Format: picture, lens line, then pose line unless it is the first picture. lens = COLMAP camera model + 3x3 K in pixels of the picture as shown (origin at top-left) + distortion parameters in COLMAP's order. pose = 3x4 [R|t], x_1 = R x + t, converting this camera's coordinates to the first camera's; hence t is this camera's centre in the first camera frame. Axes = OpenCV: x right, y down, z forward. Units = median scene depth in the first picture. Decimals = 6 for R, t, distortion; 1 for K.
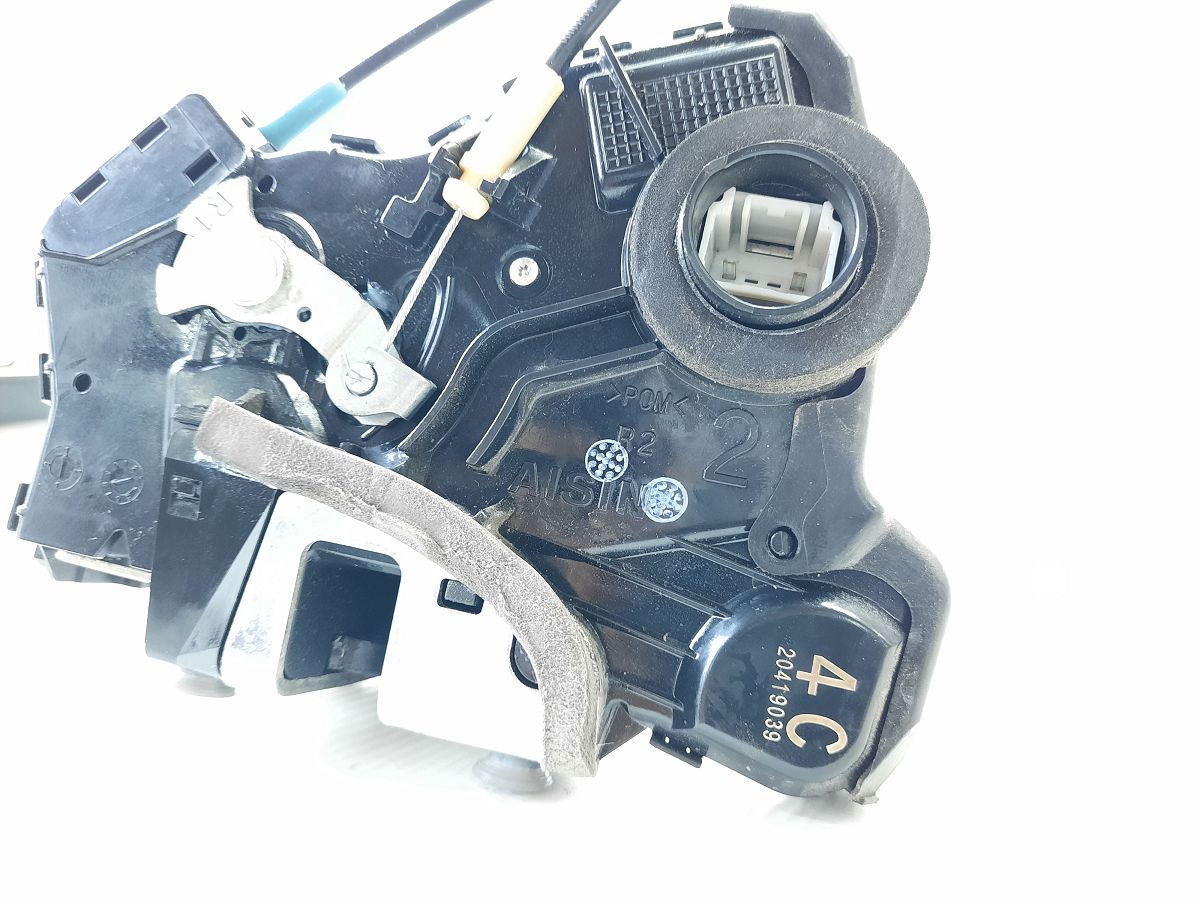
lens RADIAL K [[926.3, 0, 581.7], [0, 926.3, 453.5], [0, 0, 1]] dist [0.000381, -0.002460]
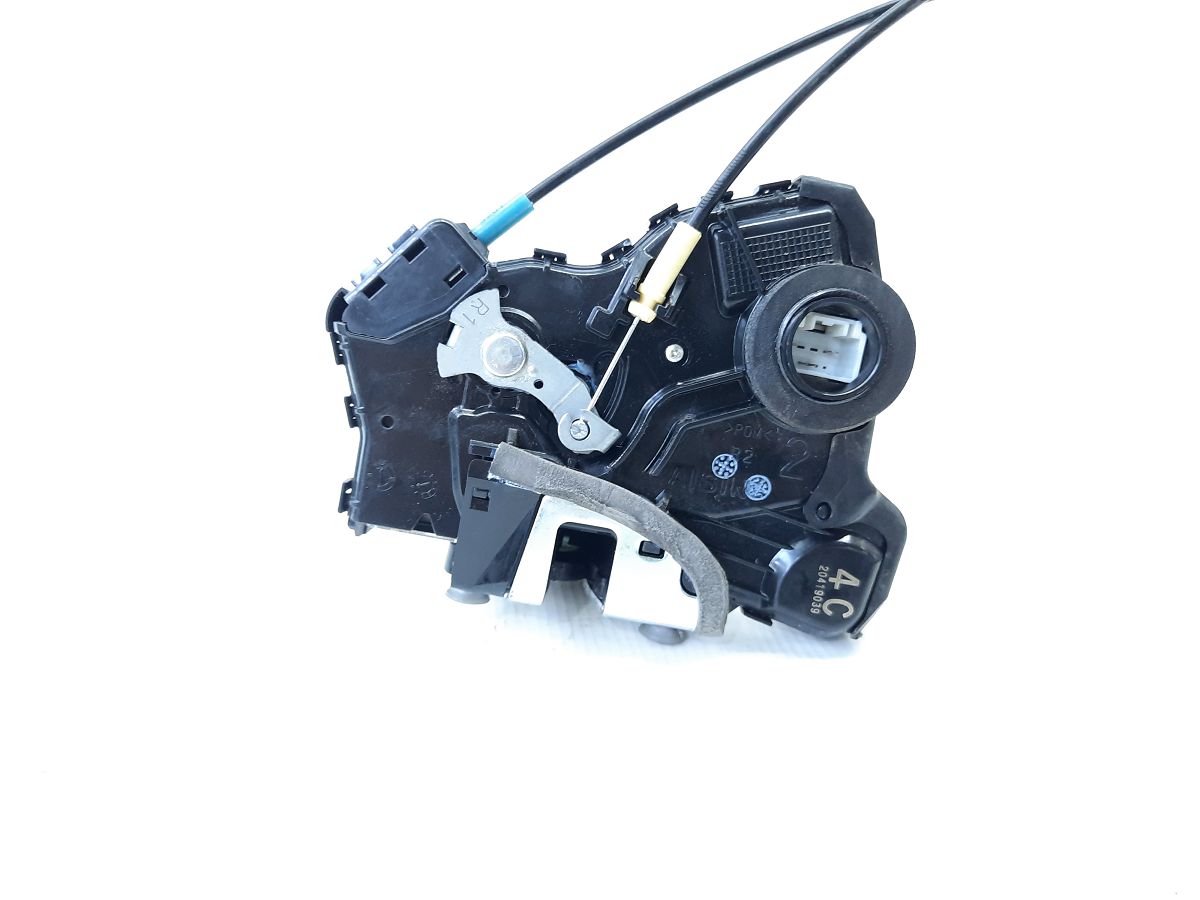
lens RADIAL K [[874.1, 0, 599.0], [0, 874.1, 485.1], [0, 0, 1]] dist [0.038450, -0.000488]
pose [[0.986475, -0.052473, 0.155284, -0.478276], [0.010754, 0.966052, 0.258123, -0.397078], [-0.163557, -0.252962, 0.953551, -0.556271]]
